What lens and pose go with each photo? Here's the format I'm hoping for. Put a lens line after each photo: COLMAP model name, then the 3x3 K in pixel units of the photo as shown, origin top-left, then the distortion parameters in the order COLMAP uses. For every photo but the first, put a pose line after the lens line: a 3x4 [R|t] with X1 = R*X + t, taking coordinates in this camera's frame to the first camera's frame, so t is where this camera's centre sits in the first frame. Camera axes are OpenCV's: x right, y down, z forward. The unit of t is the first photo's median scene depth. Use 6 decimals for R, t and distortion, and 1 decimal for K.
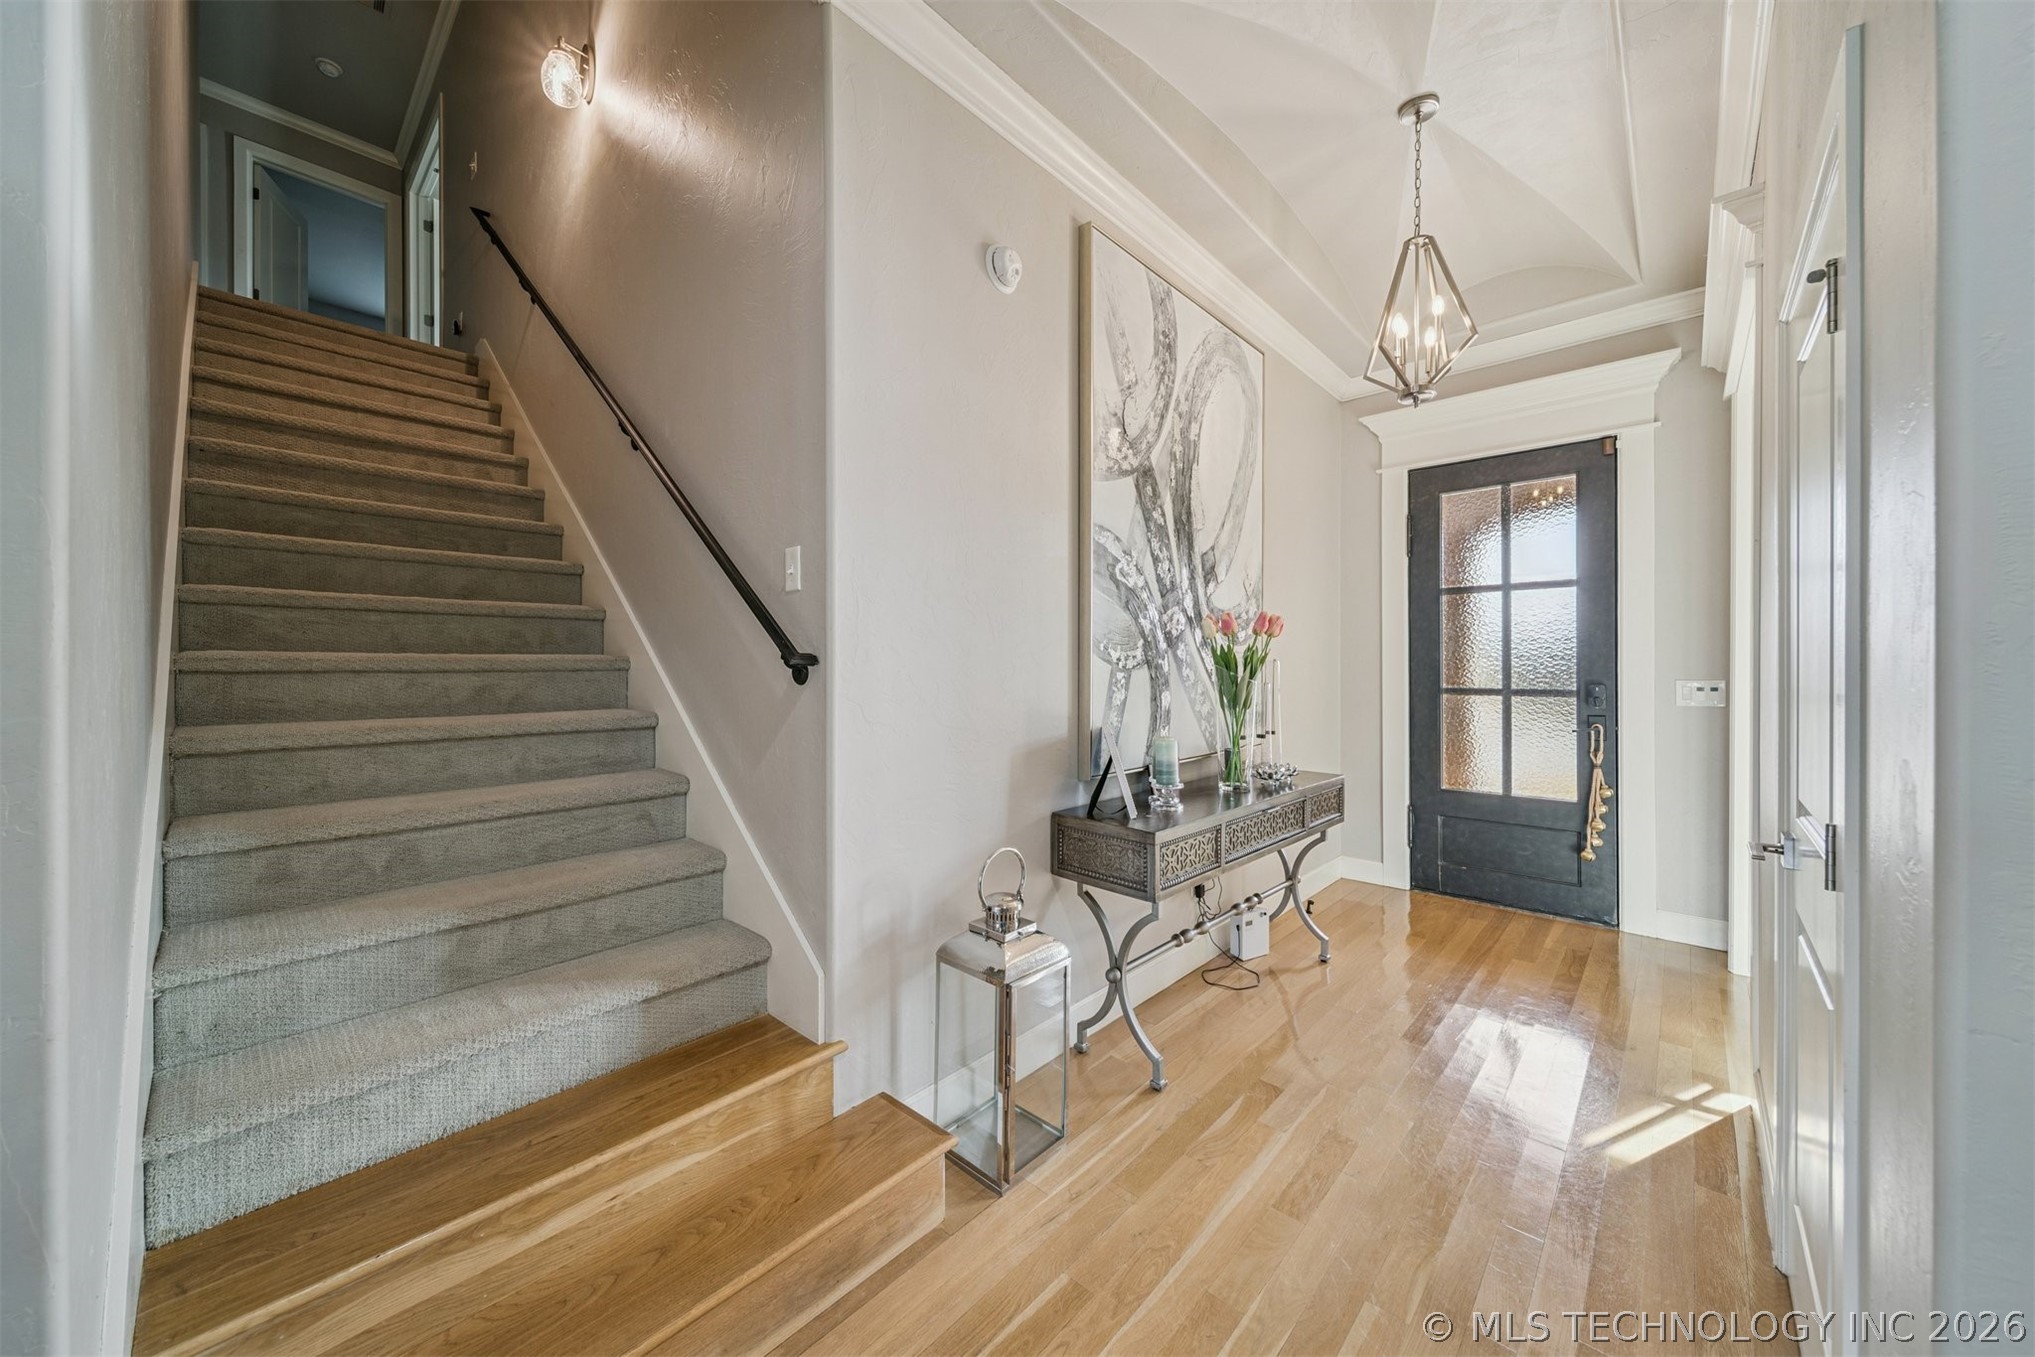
lens RADIAL K [[720.0, 0, 1016.2], [0, 720.0, 680.3], [0, 0, 1]] dist [0.014467, -0.002945]
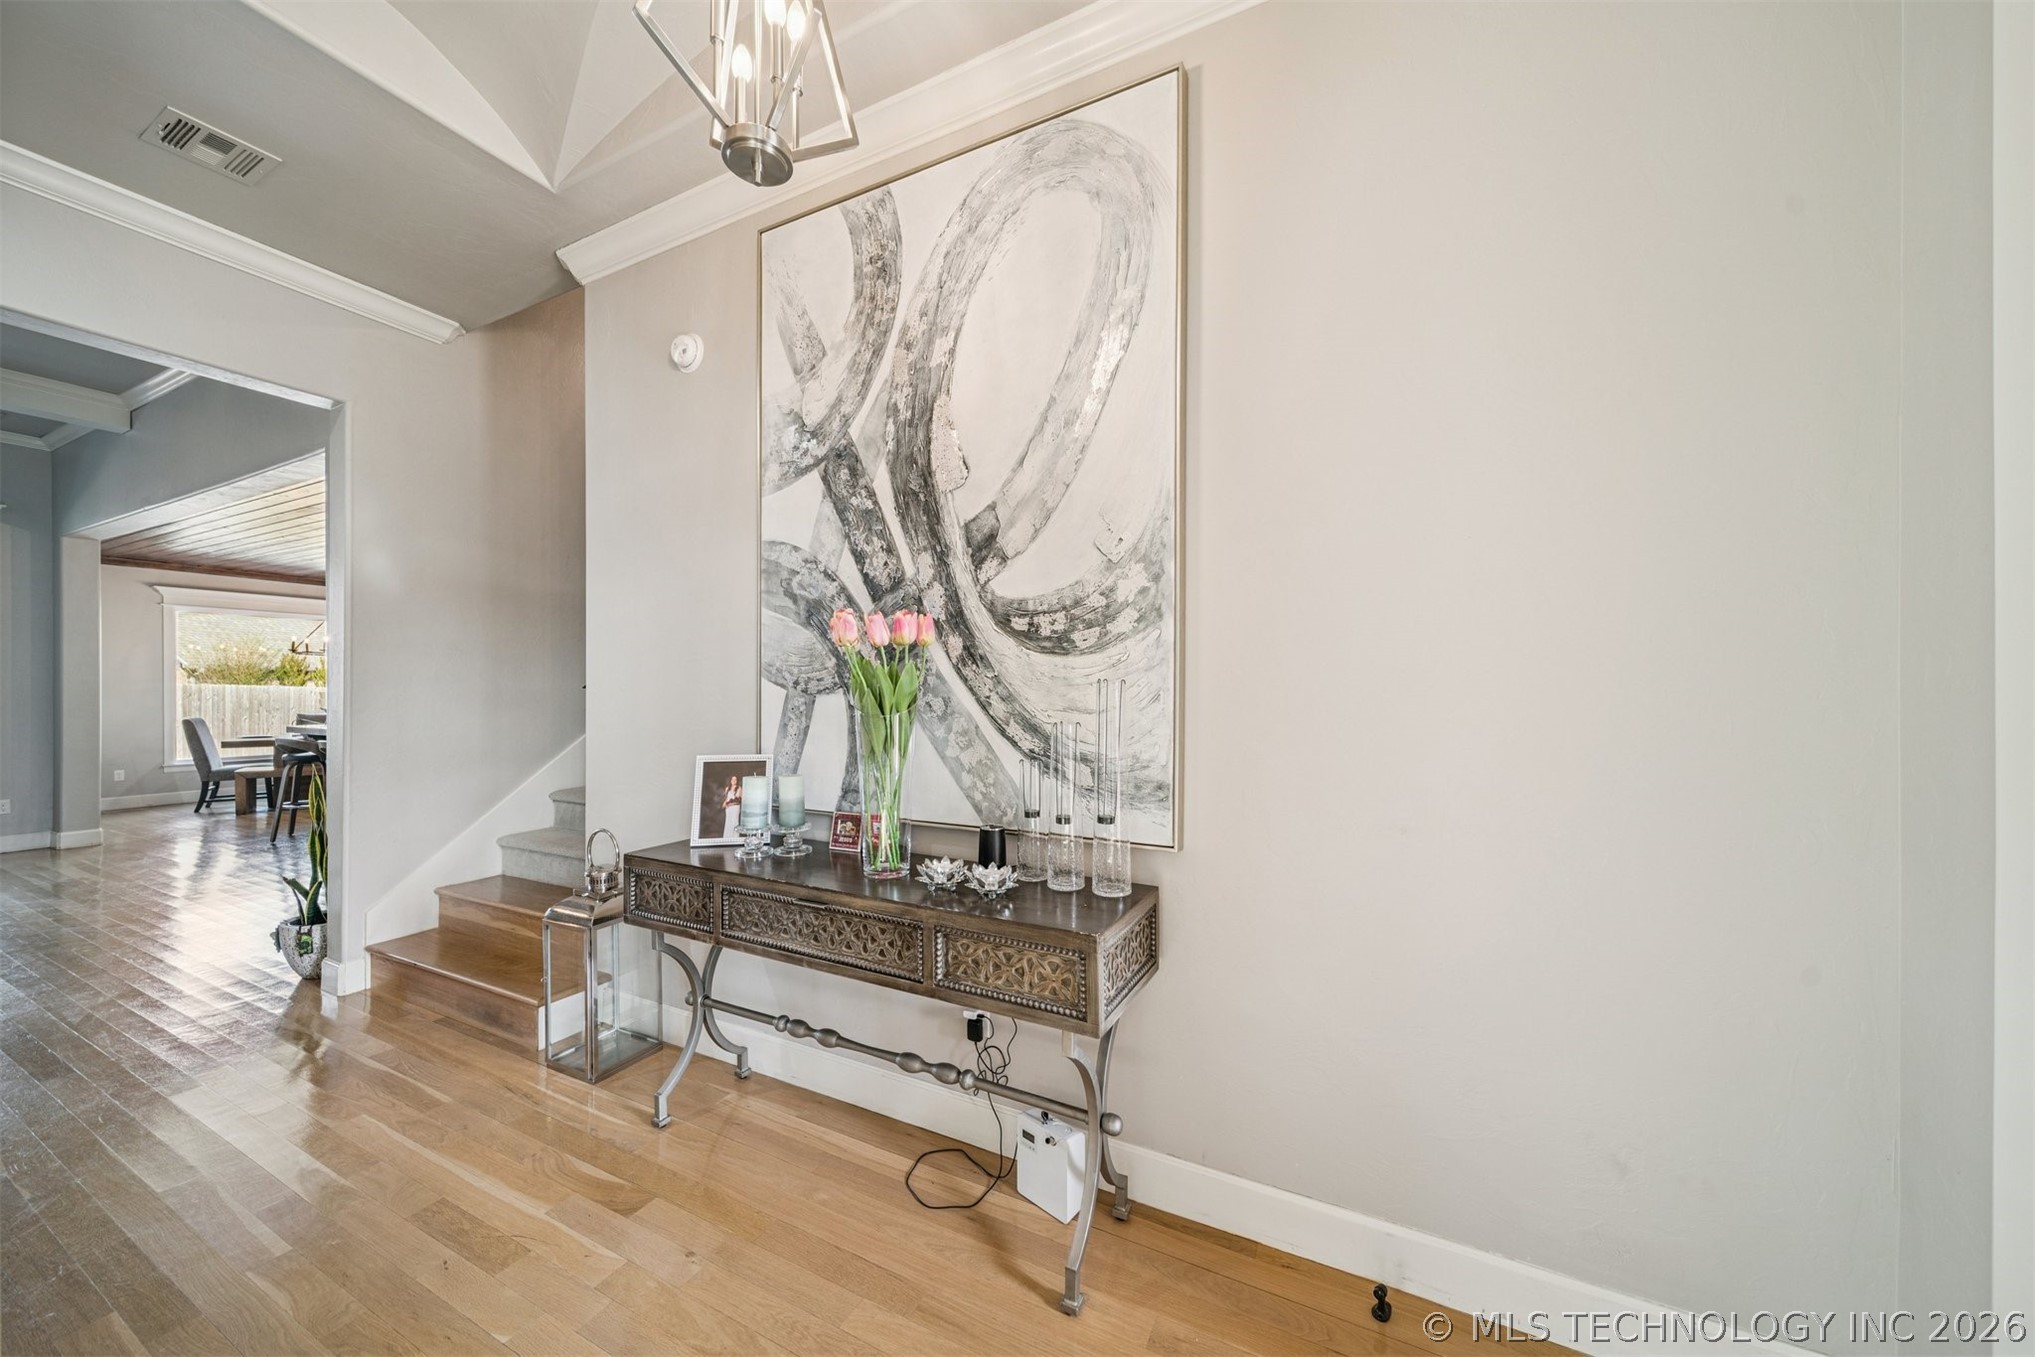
lens RADIAL K [[720.0, 0, 1016.2], [0, 720.0, 680.3], [0, 0, 1]] dist [0.014467, -0.002945]
pose [[0.257148, 0.010769, -0.966312, 1.015151], [-0.010930, 0.999906, 0.008235, -0.039832], [0.966310, 0.008444, 0.257242, 0.972349]]
